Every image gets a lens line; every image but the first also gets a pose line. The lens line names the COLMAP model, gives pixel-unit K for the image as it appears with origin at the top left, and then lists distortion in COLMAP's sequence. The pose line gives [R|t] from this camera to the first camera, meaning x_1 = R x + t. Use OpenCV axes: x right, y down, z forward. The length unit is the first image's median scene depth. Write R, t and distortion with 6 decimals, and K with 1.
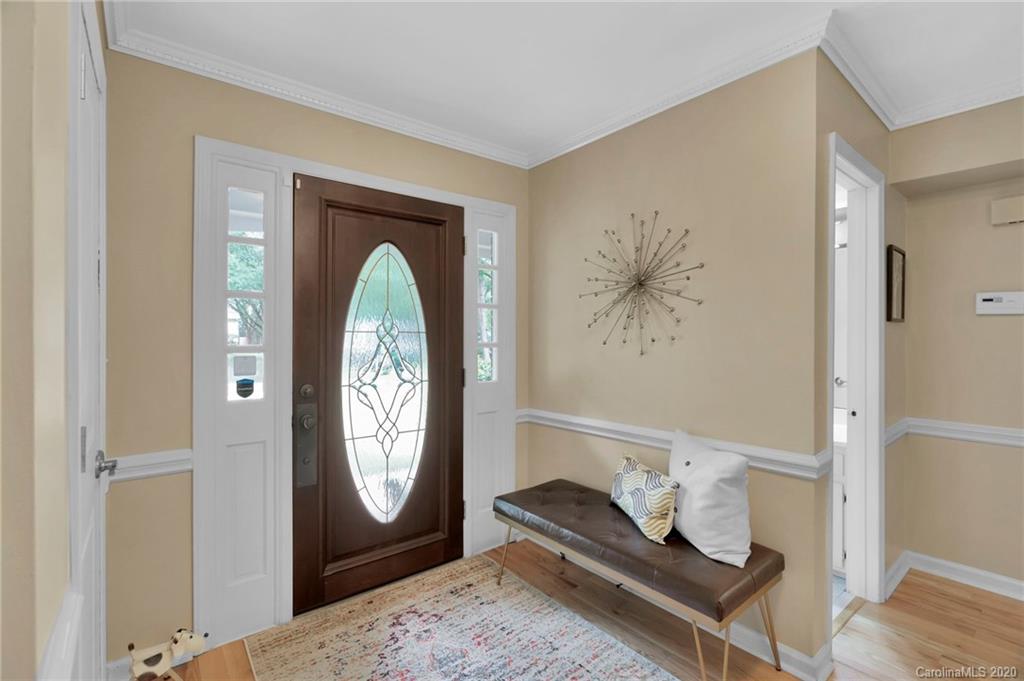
lens RADIAL K [[456.6, 0, 511.4], [0, 456.6, 344.3], [0, 0, 1]] dist [-0.001640, -0.000352]
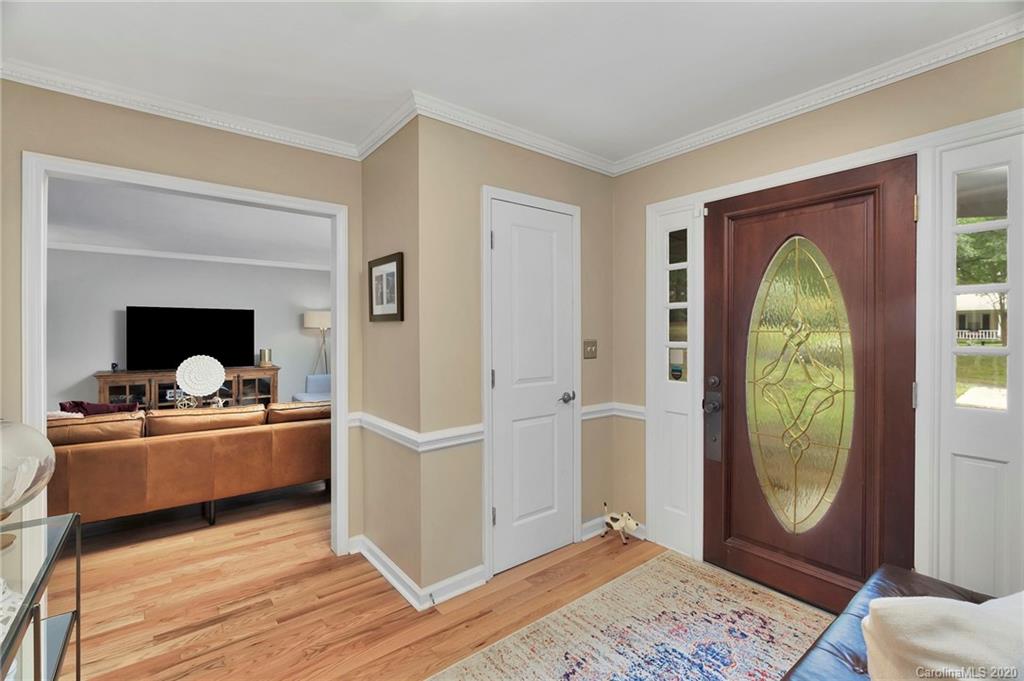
lens RADIAL K [[456.6, 0, 511.4], [0, 456.6, 344.3], [0, 0, 1]] dist [-0.001640, -0.000352]
pose [[-0.002481, 0.033092, -0.999449, 0.760104], [-0.001630, 0.999451, 0.033096, -0.035934], [0.999996, 0.001711, -0.002425, 0.476194]]
